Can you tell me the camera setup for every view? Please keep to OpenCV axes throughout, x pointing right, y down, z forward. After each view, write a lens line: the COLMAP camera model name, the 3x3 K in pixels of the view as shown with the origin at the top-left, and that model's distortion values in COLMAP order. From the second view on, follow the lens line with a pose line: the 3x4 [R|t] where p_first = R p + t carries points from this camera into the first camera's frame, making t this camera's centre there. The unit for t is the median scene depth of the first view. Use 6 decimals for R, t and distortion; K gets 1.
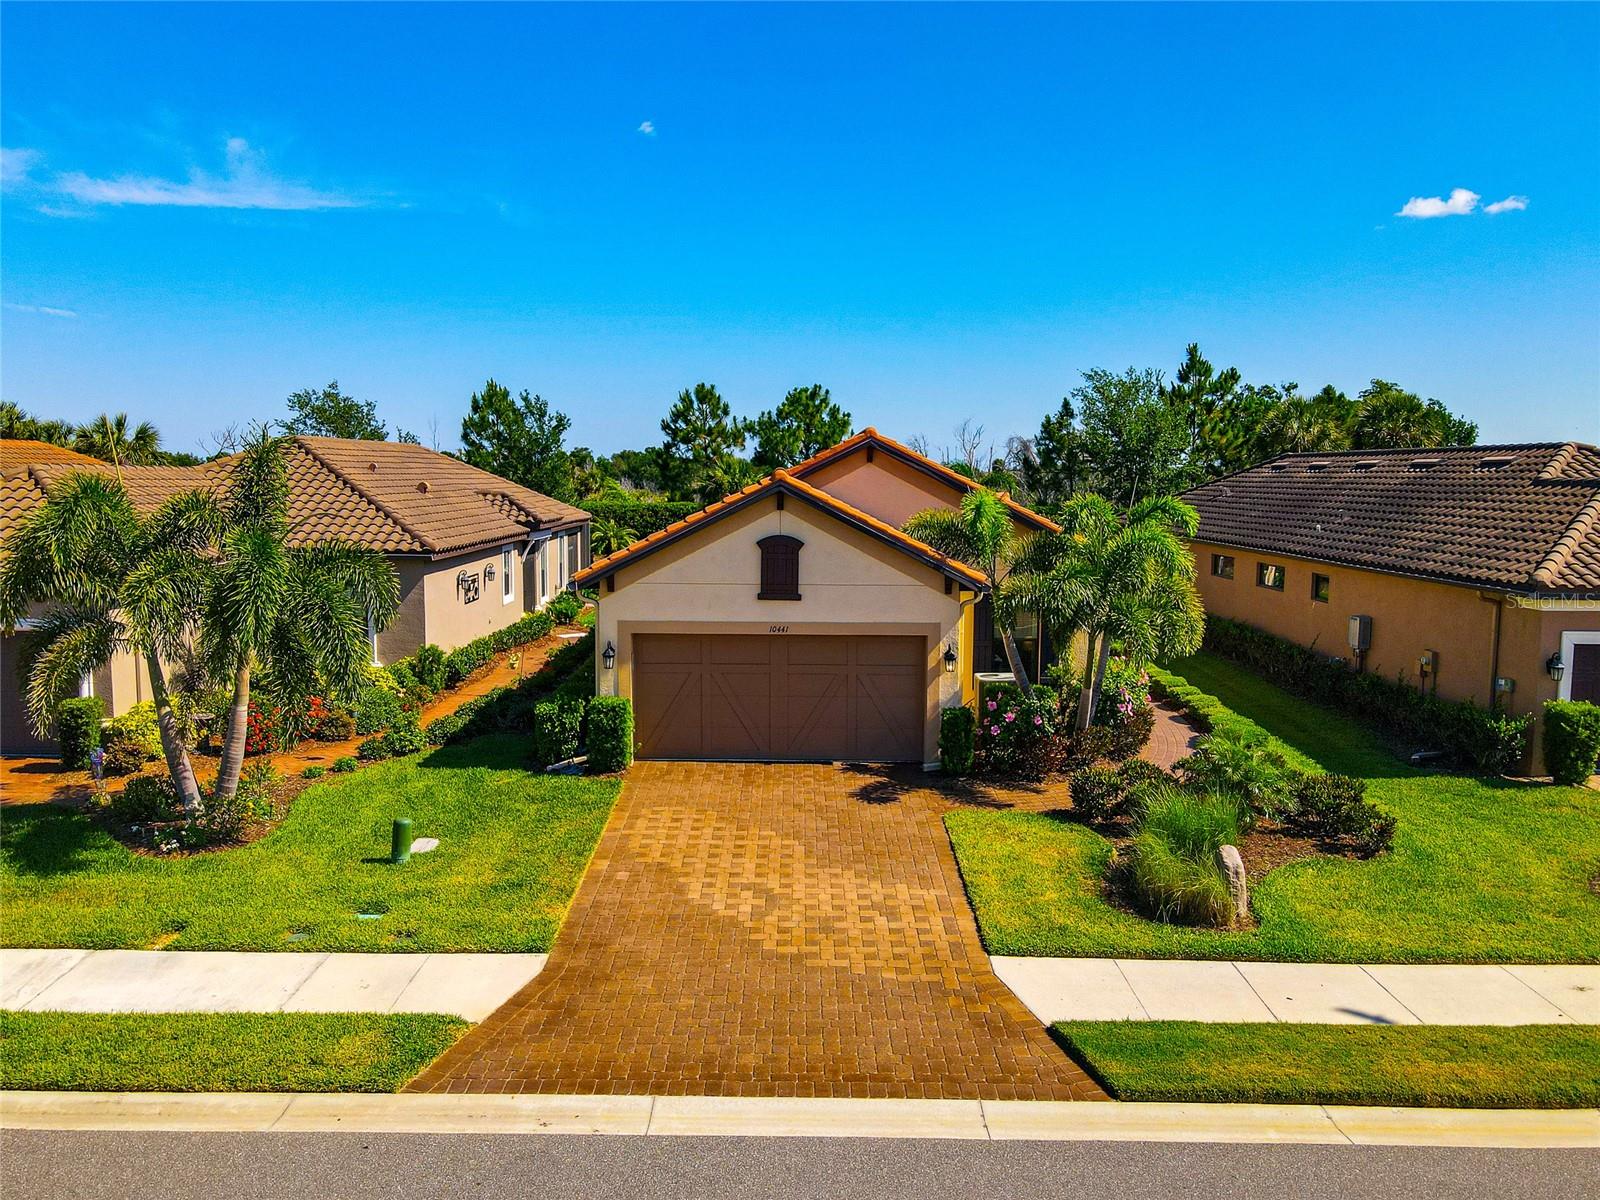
lens RADIAL K [[1193.7, 0, 800.0], [0, 1193.7, 600.0], [0, 0, 1]] dist [0.001061, 0.011686]
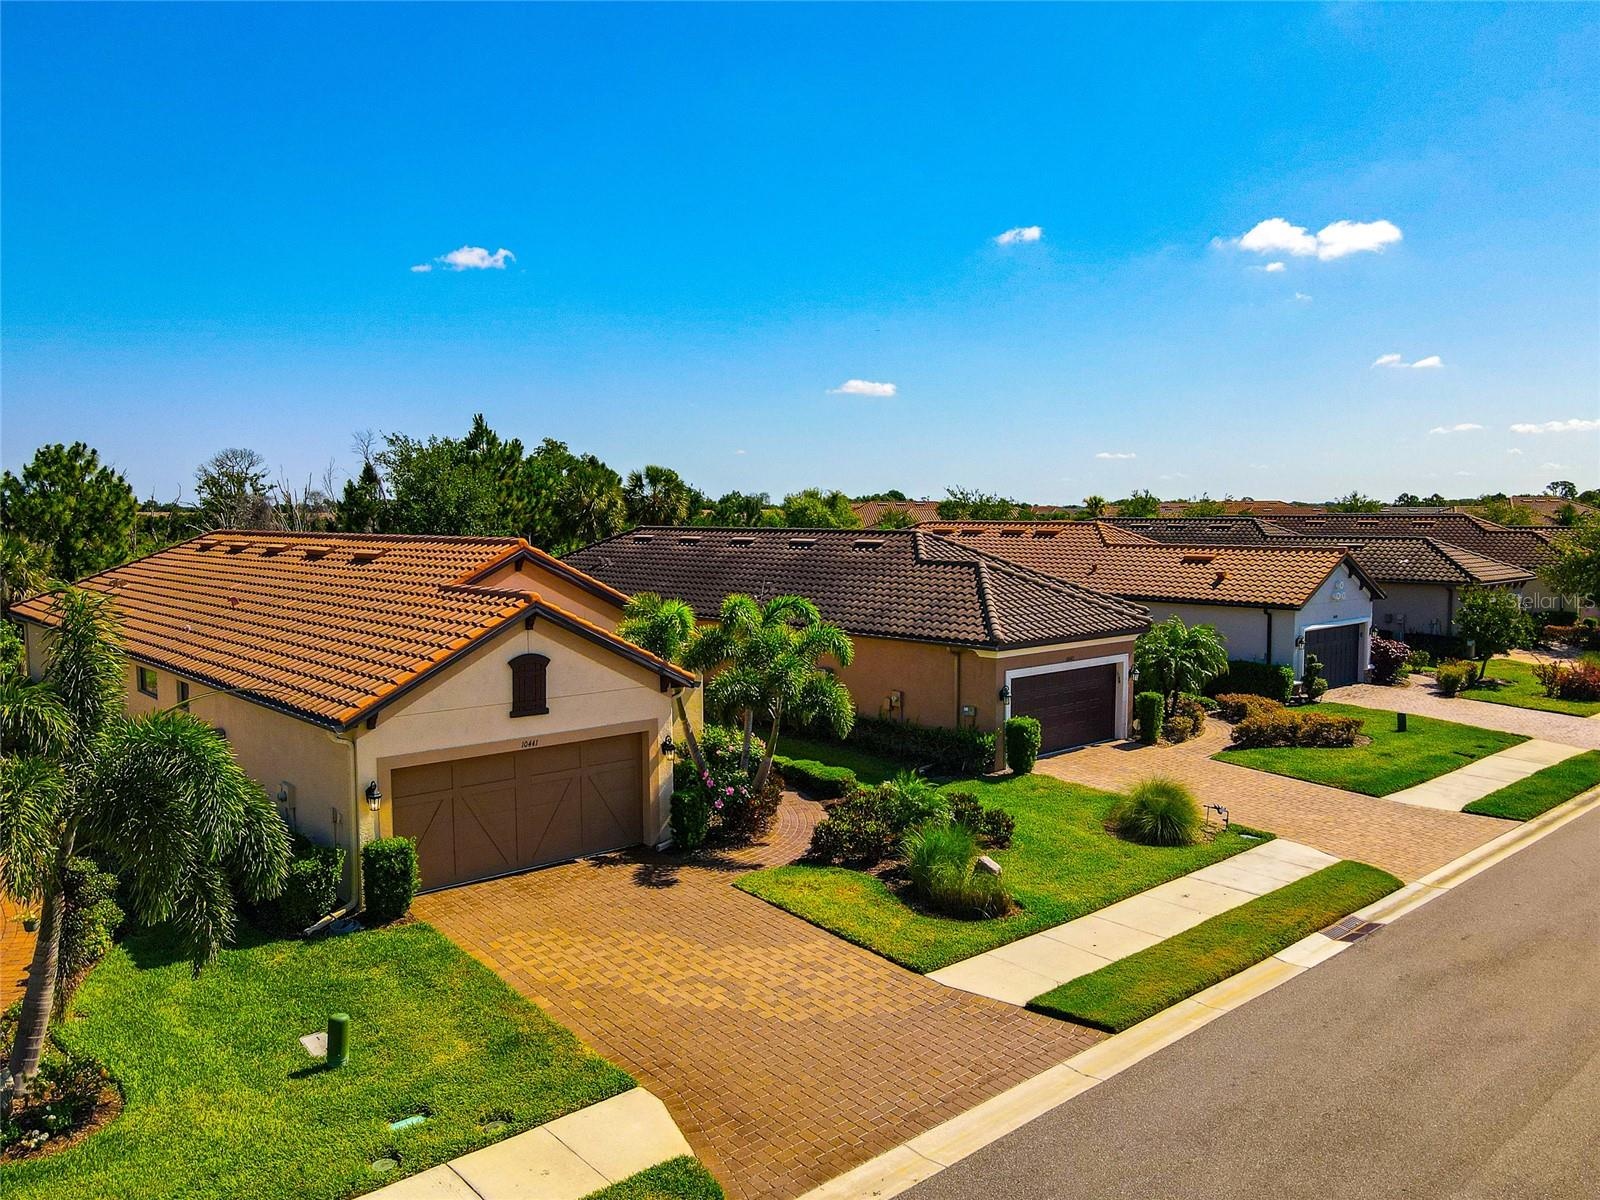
lens RADIAL K [[1177.5, 0, 804.6], [0, 1177.5, 601.9], [0, 0, 1]] dist [0.002403, 0.005779]
pose [[0.744690, -0.060808, 0.664634, -0.641874], [0.078379, 0.996918, 0.003388, -0.104181], [-0.662792, 0.049570, 0.747161, 0.081648]]
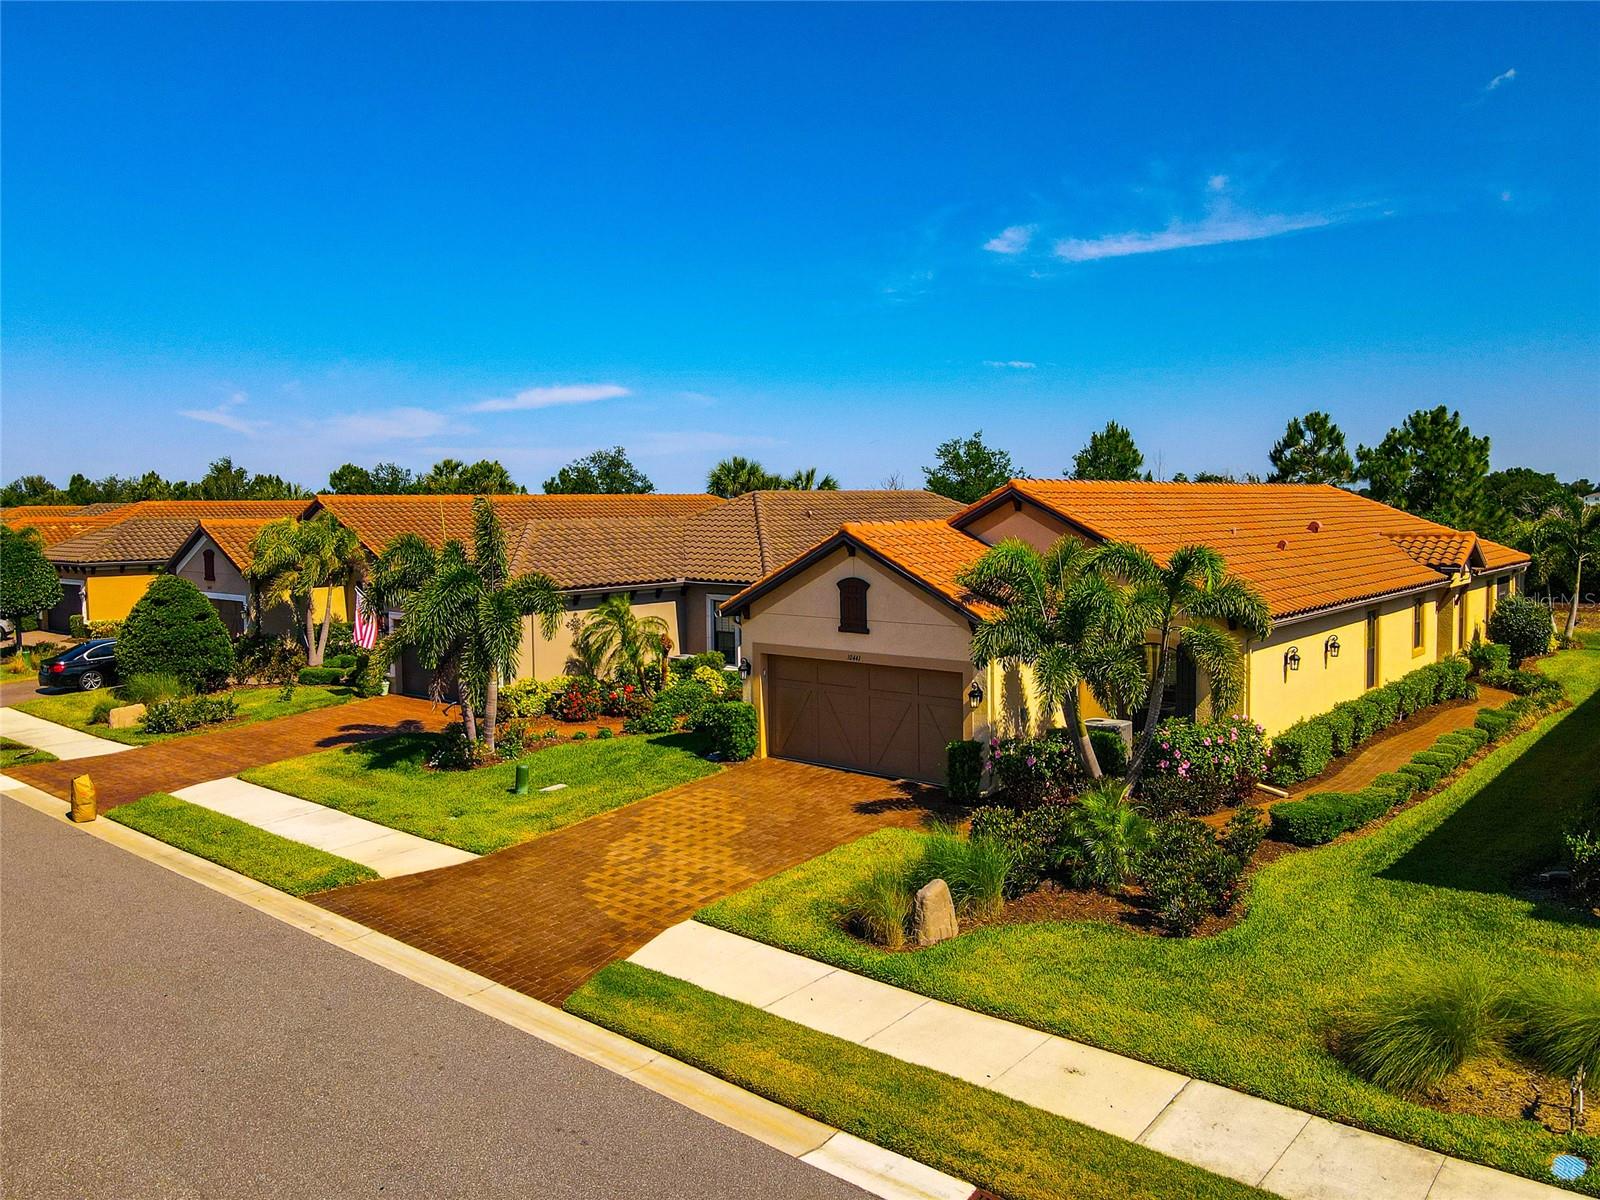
lens RADIAL K [[1193.7, 0, 800.0], [0, 1193.7, 600.0], [0, 0, 1]] dist [0.001061, 0.011686]
pose [[0.763760, 0.035701, -0.644513, 0.864194], [-0.050490, 0.998714, -0.004510, -0.030352], [0.643523, 0.035986, 0.764580, 0.086804]]
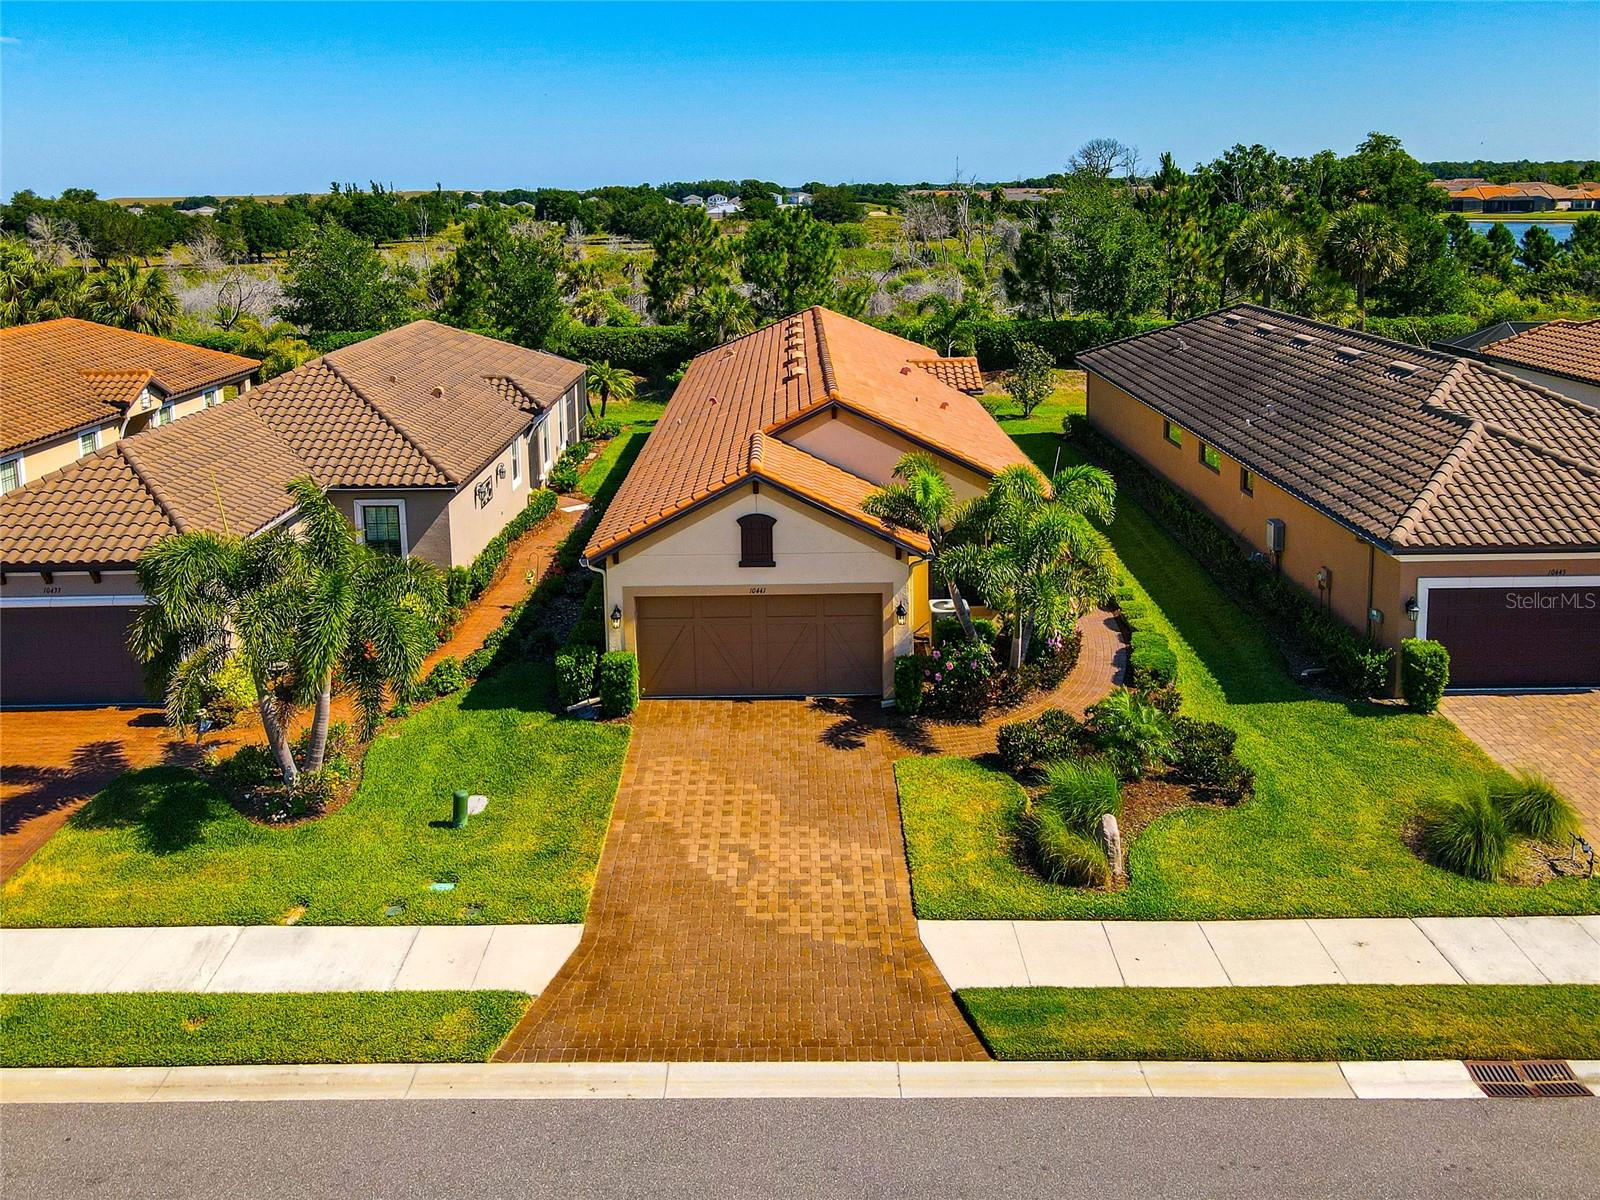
lens RADIAL K [[1252.9, 0, 775.0], [0, 1252.9, 356.8], [0, 0, 1]] dist [-0.006298, 0.004850]
pose [[0.999492, -0.026216, -0.018109, 0.035316], [0.026698, 0.999280, 0.026959, -0.301929], [0.017389, -0.027429, 0.999472, -0.302909]]
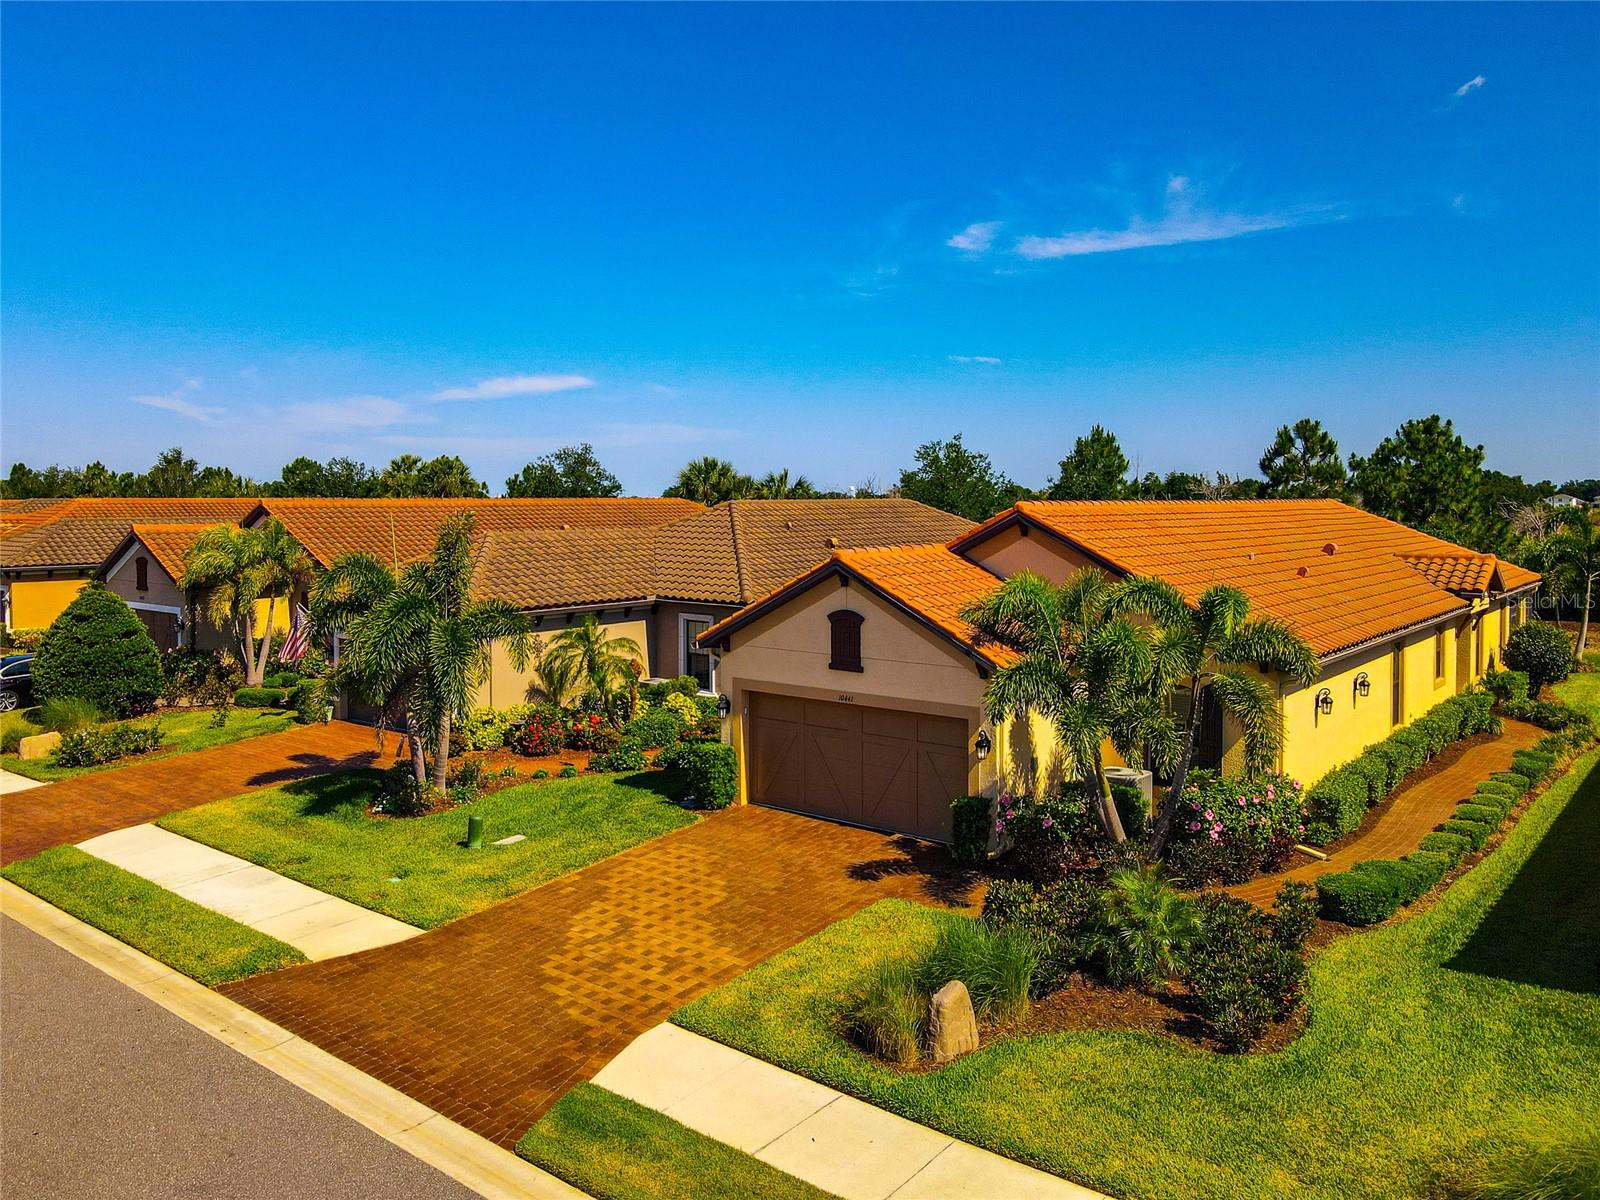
lens RADIAL K [[1206.5, 0, 795.2], [0, 1206.5, 562.8], [0, 0, 1]] dist [0.008138, 0.007457]
pose [[0.778890, 0.025384, -0.626646, 0.766810], [-0.058386, 0.997776, -0.032154, -0.072976], [0.624437, 0.061632, 0.778640, 0.162304]]
